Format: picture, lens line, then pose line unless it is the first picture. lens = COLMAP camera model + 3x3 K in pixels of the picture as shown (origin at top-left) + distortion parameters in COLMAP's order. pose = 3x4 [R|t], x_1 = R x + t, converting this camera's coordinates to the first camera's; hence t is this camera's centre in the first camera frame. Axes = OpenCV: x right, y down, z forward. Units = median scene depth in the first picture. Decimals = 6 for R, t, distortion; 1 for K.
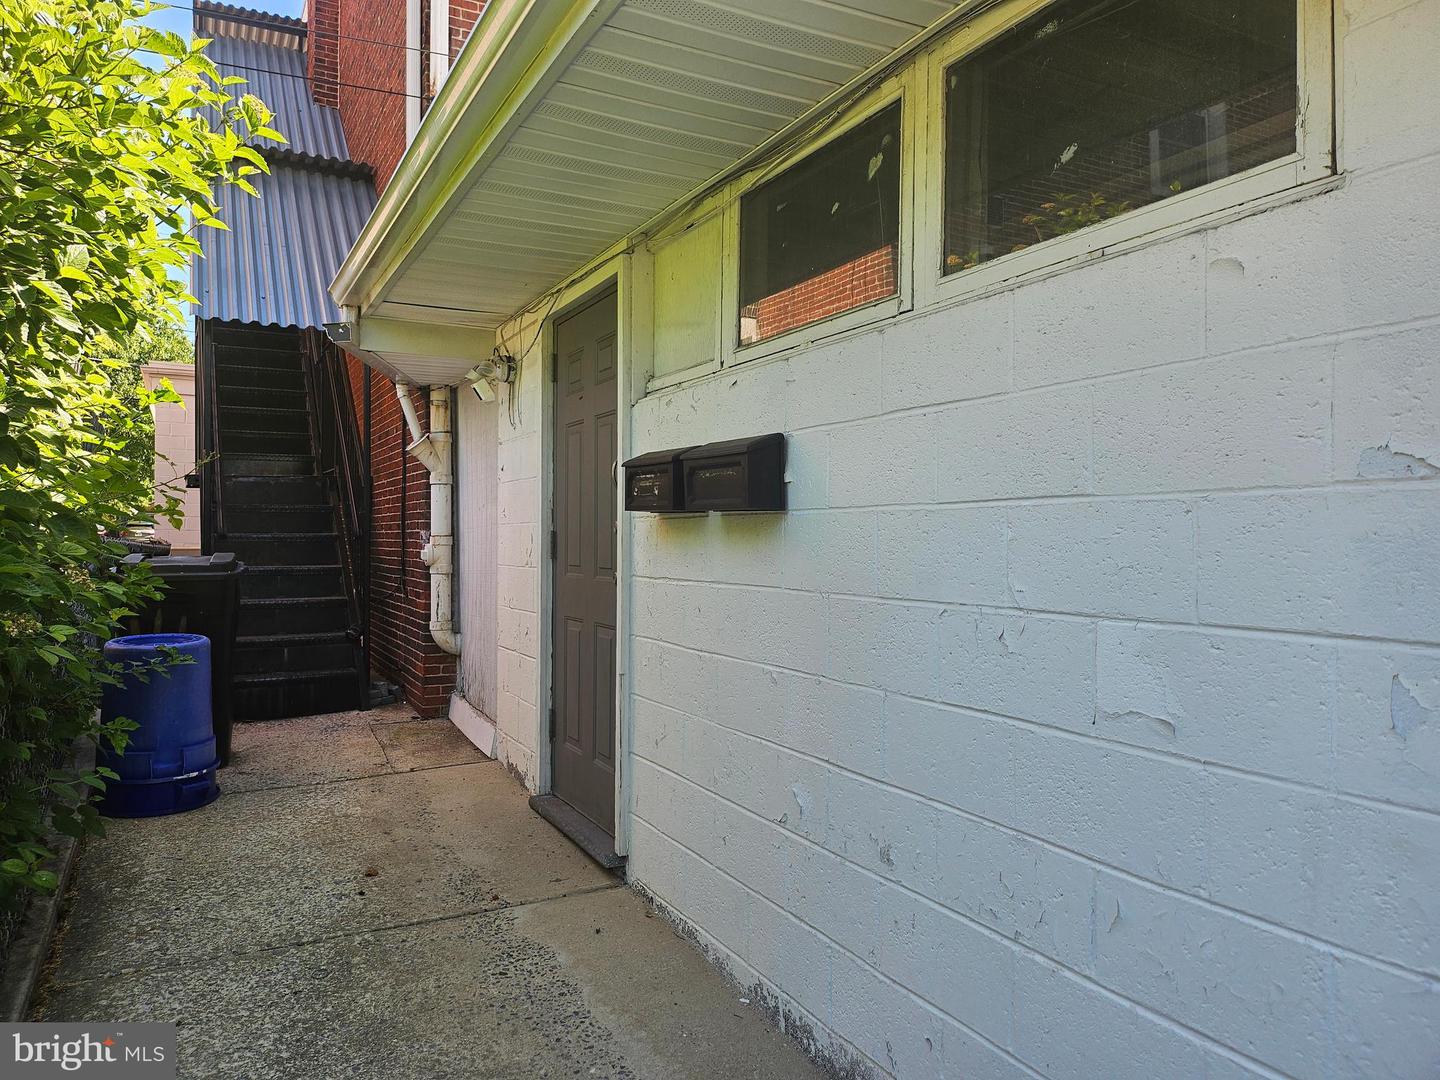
lens RADIAL K [[1003.4, 0, 720.0], [0, 1003.4, 540.0], [0, 0, 1]] dist [0.079529, -0.090858]
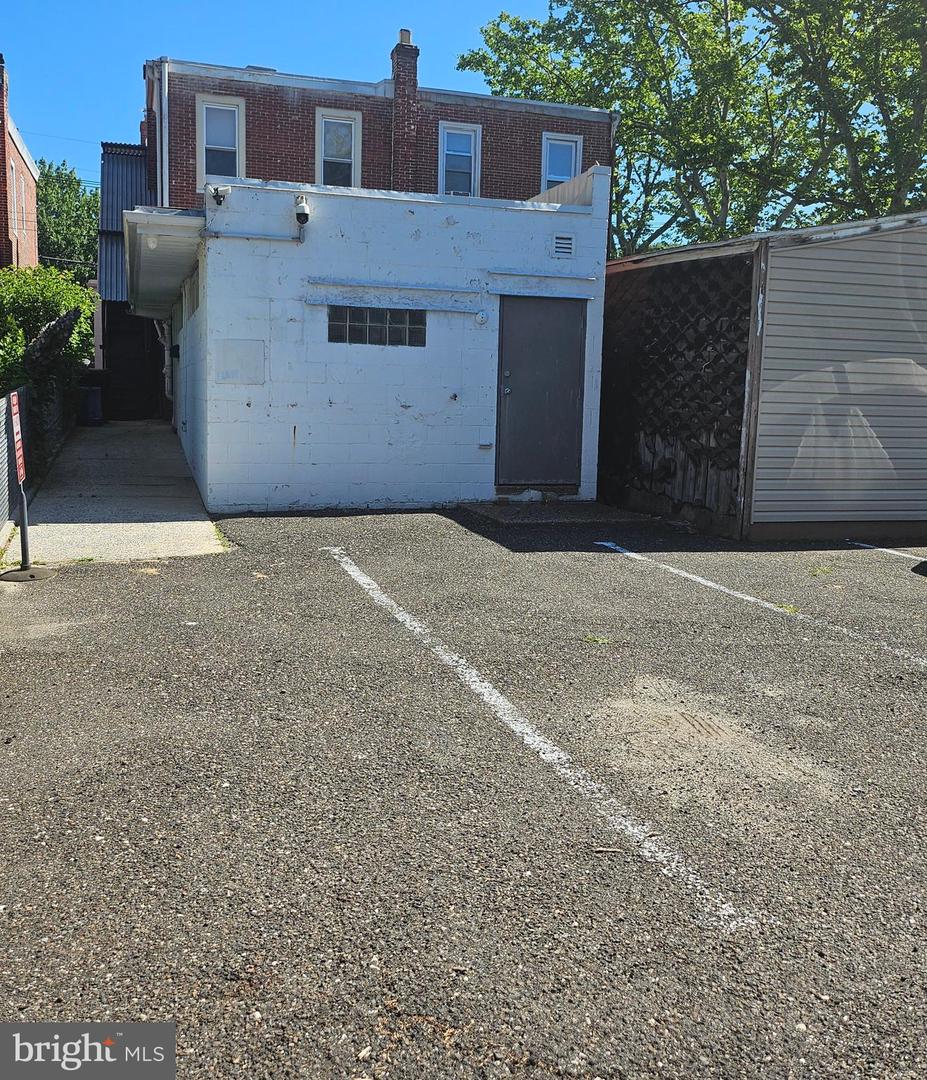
lens RADIAL K [[1055.9, 0, 462.0], [0, 1055.9, 503.8], [0, 0, 1]] dist [0.047968, -0.009678]
pose [[0.982183, 0.038172, -0.184007, 1.371704], [-0.019583, 0.994612, 0.101800, 0.077036], [0.186902, -0.096383, 0.977639, -2.341921]]
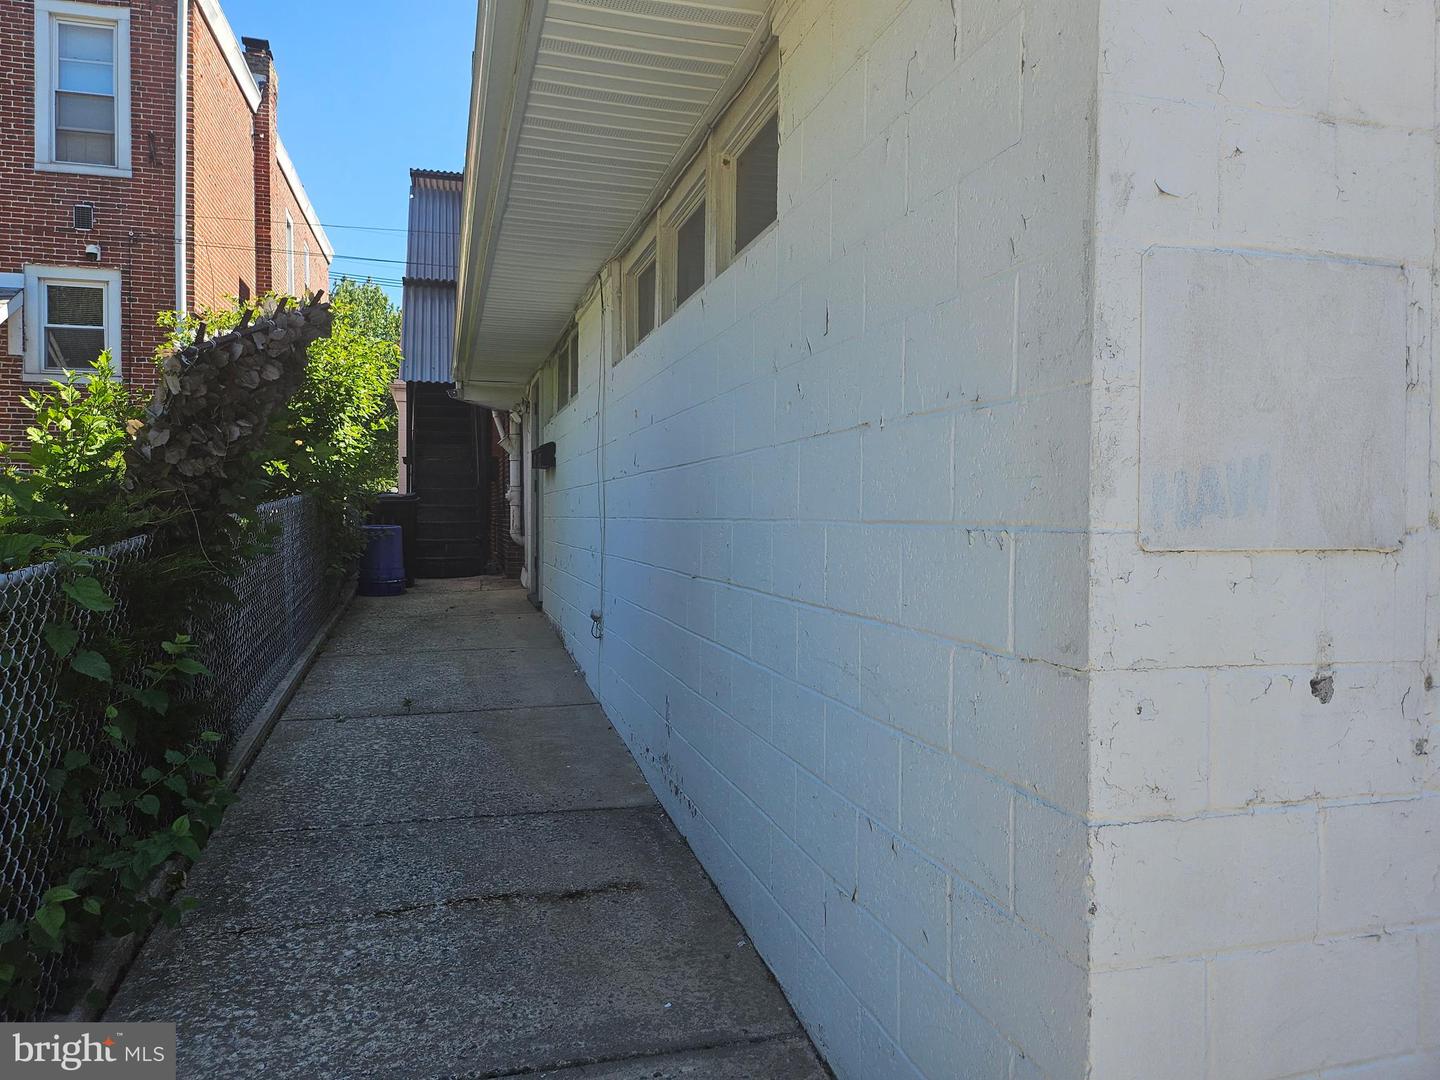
lens RADIAL K [[1003.4, 0, 720.0], [0, 1003.4, 540.0], [0, 0, 1]] dist [0.079529, -0.090858]
pose [[0.976938, 0.008091, -0.213369, 0.547063], [-0.003386, 0.999743, 0.022405, 0.056022], [0.213496, -0.021166, 0.976715, -0.860172]]
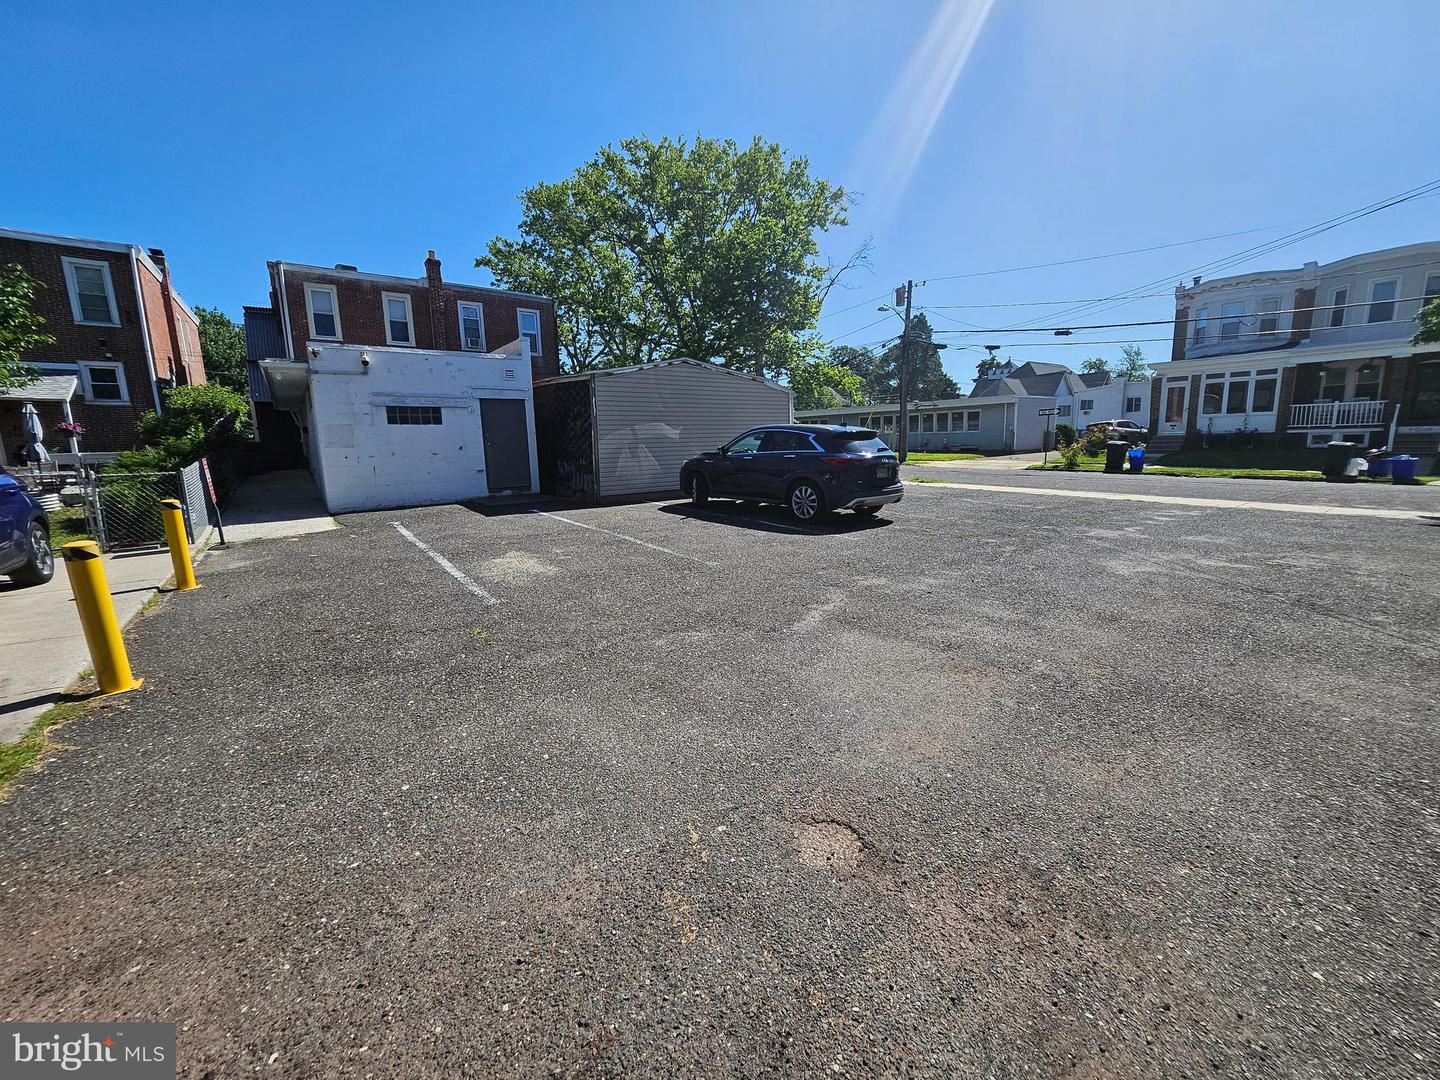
lens RADIAL K [[567.0, 0, 724.3], [0, 567.0, 532.6], [0, 0, 1]] dist [-0.003256, -0.000697]
pose [[0.986283, -0.052465, 0.156504, 1.640925], [0.026603, 0.986271, 0.162978, 0.071706], [-0.162906, -0.156578, 0.974138, -2.774575]]
